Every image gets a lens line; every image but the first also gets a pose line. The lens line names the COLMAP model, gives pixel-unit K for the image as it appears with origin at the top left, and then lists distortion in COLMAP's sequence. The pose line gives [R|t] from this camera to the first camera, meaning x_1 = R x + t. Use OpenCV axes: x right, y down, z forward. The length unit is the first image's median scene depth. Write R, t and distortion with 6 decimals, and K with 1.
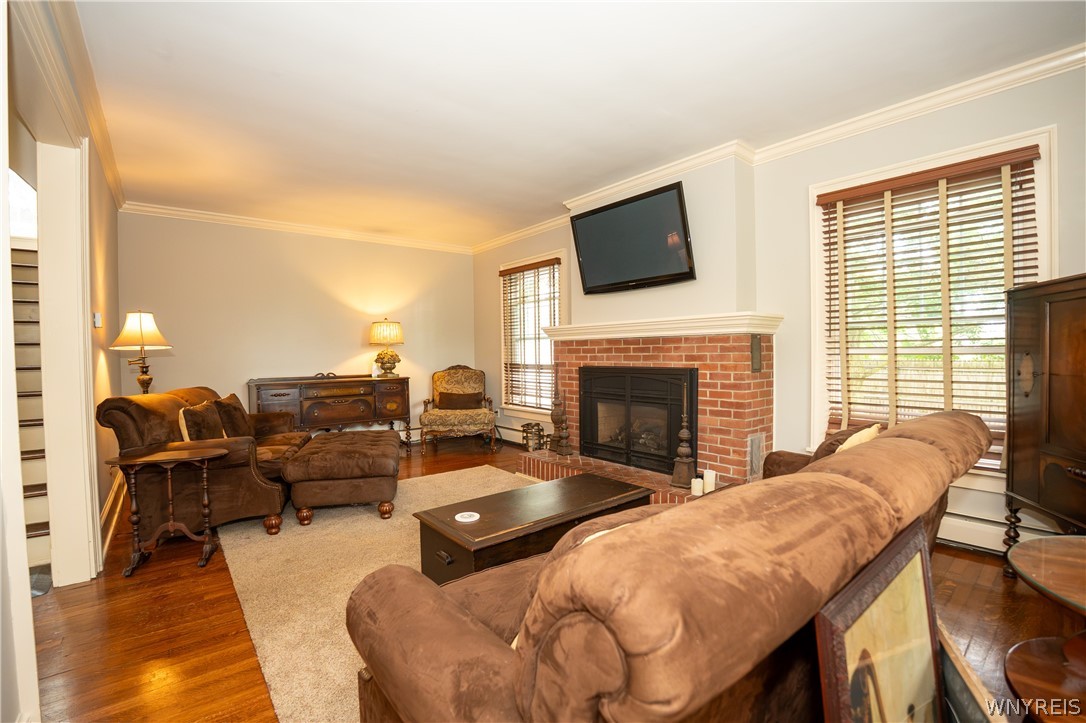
lens RADIAL K [[478.7, 0, 534.5], [0, 478.7, 365.1], [0, 0, 1]] dist [-0.057731, 0.007698]
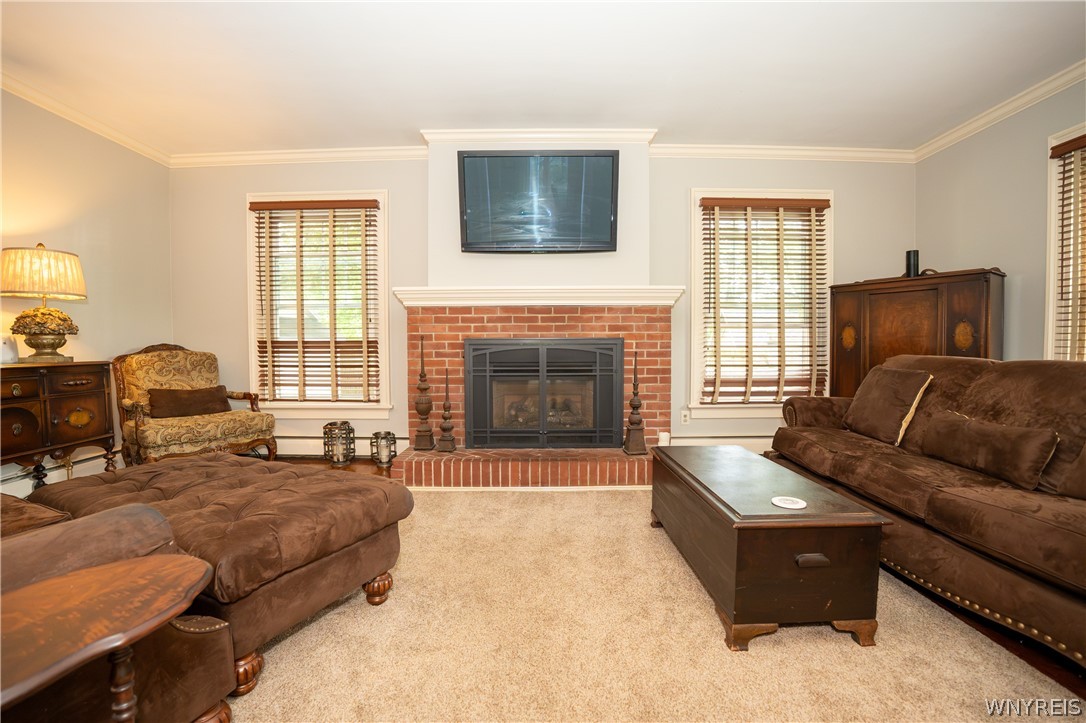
lens RADIAL K [[478.7, 0, 546.5], [0, 478.7, 360.4], [0, 0, 1]] dist [-0.057731, 0.007698]
pose [[0.626561, -0.012696, 0.779269, -0.477679], [0.016503, 0.999859, 0.003022, 0.041777], [-0.779197, 0.010967, 0.626683, 0.413444]]
